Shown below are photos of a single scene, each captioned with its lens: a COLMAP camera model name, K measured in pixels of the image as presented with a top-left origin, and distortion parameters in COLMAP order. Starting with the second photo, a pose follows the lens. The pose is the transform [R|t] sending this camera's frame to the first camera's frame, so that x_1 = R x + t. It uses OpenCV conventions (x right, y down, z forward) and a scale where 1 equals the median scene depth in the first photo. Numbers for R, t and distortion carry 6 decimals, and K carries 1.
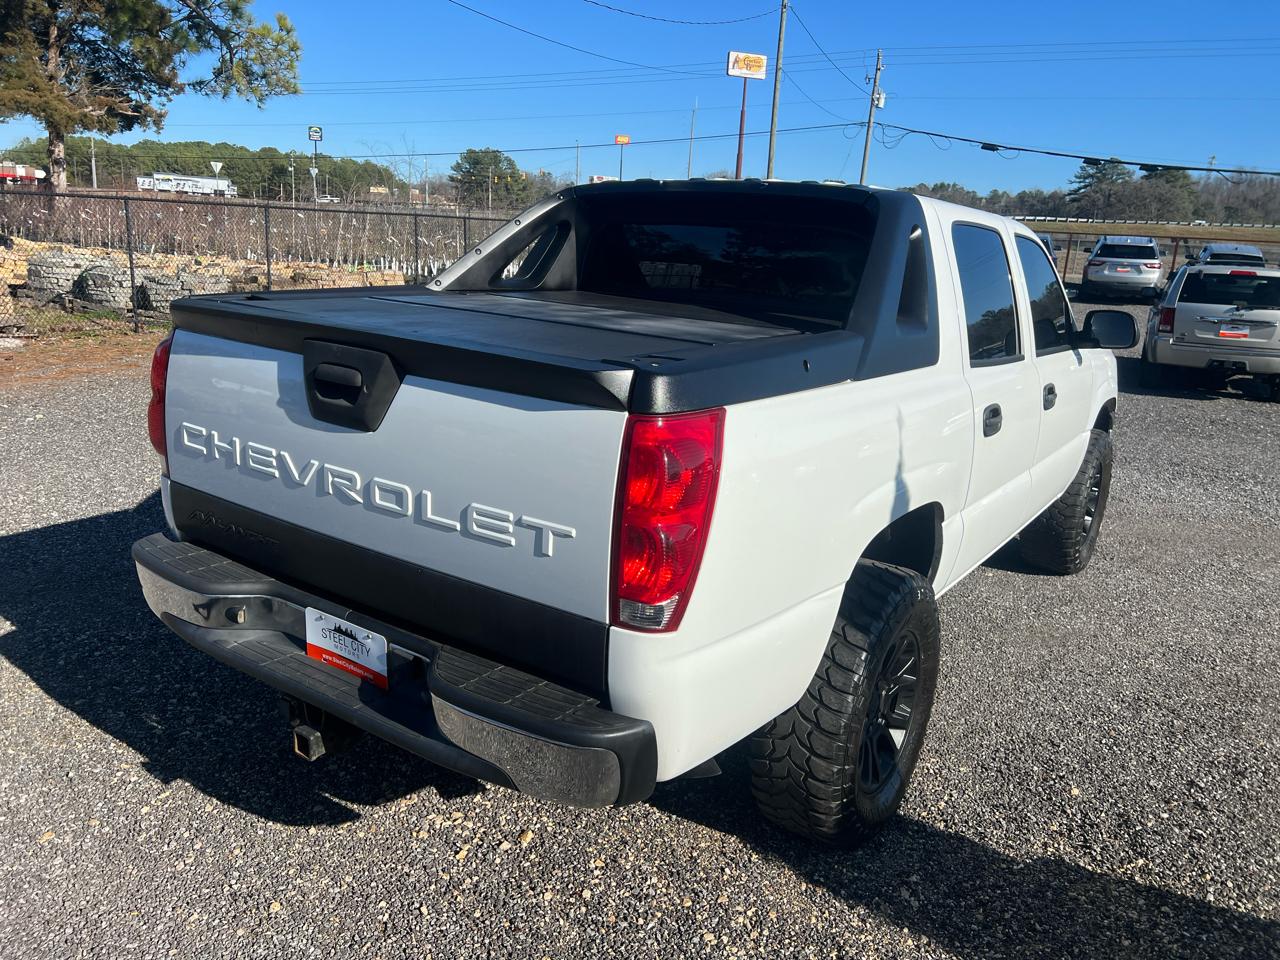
lens RADIAL K [[952.5, 0, 636.3], [0, 952.5, 482.3], [0, 0, 1]] dist [0.032514, -0.044785]
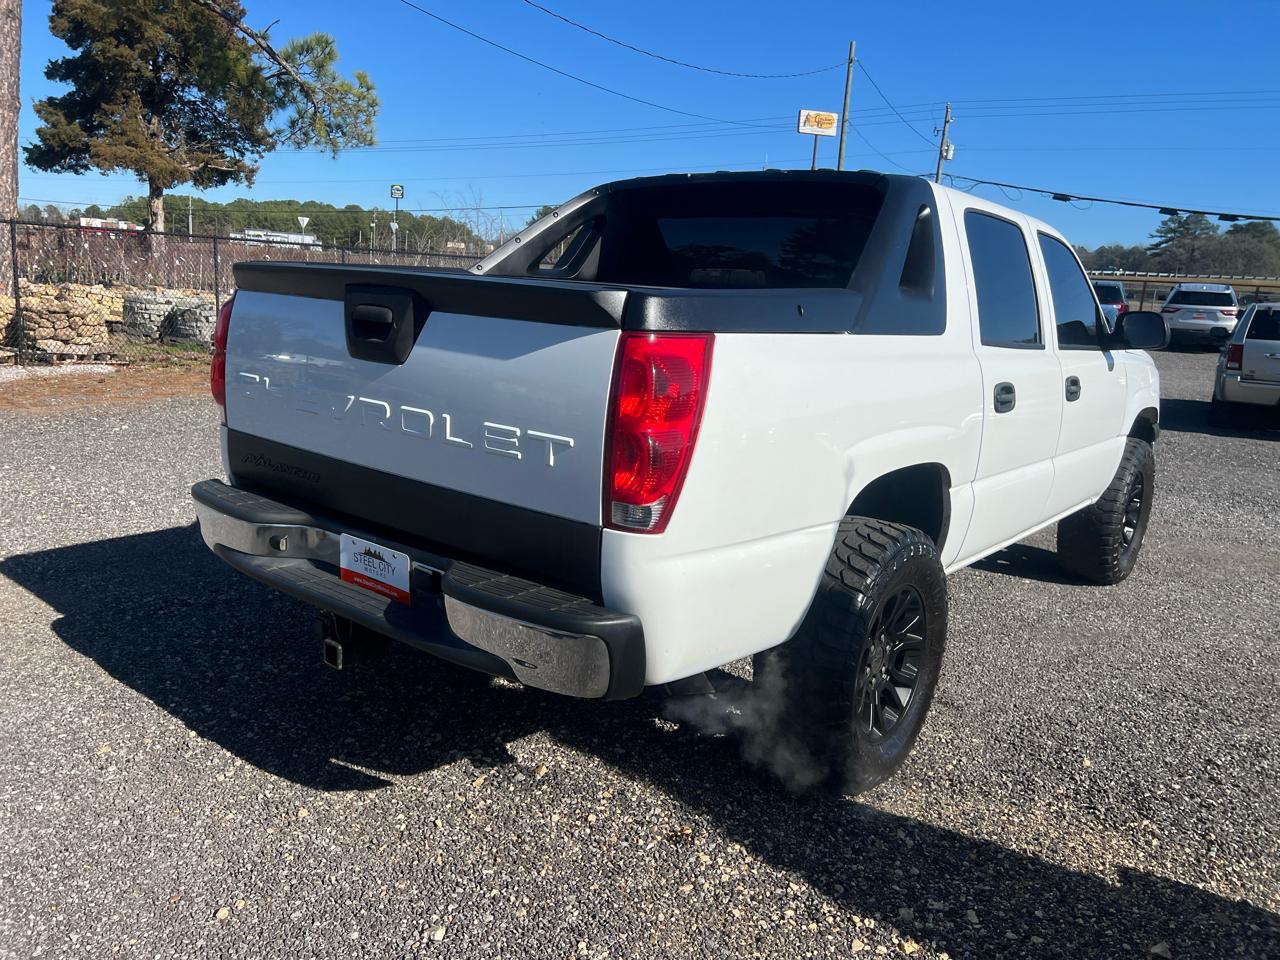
lens RADIAL K [[952.5, 0, 633.5], [0, 952.5, 486.0], [0, 0, 1]] dist [0.032514, -0.044785]
pose [[0.997284, 0.017410, -0.071559, 0.053438], [-0.020967, 0.998566, -0.049253, 0.098498], [0.070599, 0.050619, 0.996220, -0.055238]]
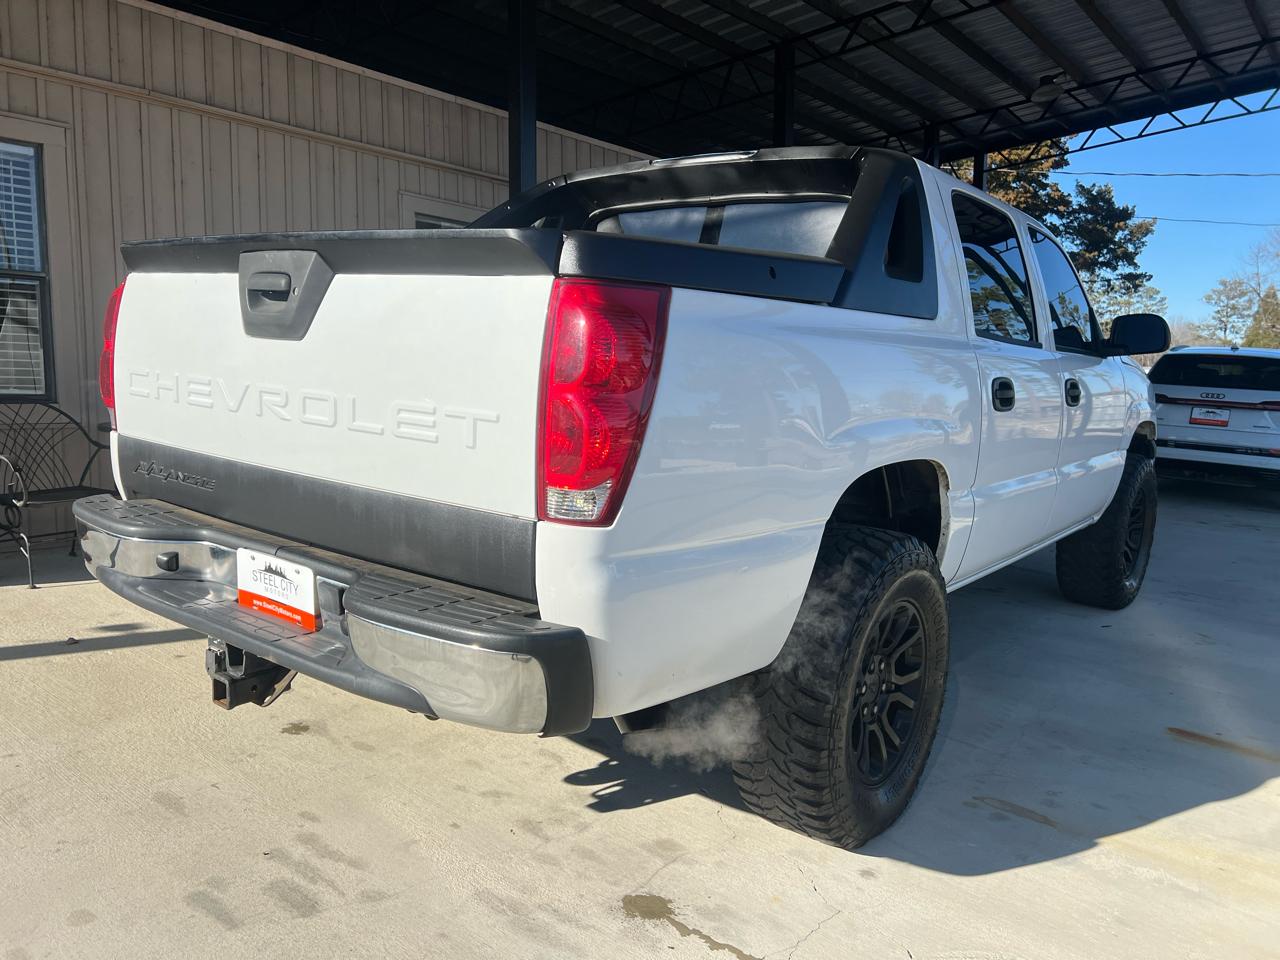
lens RADIAL K [[952.5, 0, 635.5], [0, 952.5, 489.9], [0, 0, 1]] dist [0.032514, -0.044785]
pose [[0.998661, -0.002000, -0.051684, 0.069870], [-0.003099, 0.995144, -0.098379, 0.131325], [0.051630, 0.098408, 0.993806, 0.074687]]
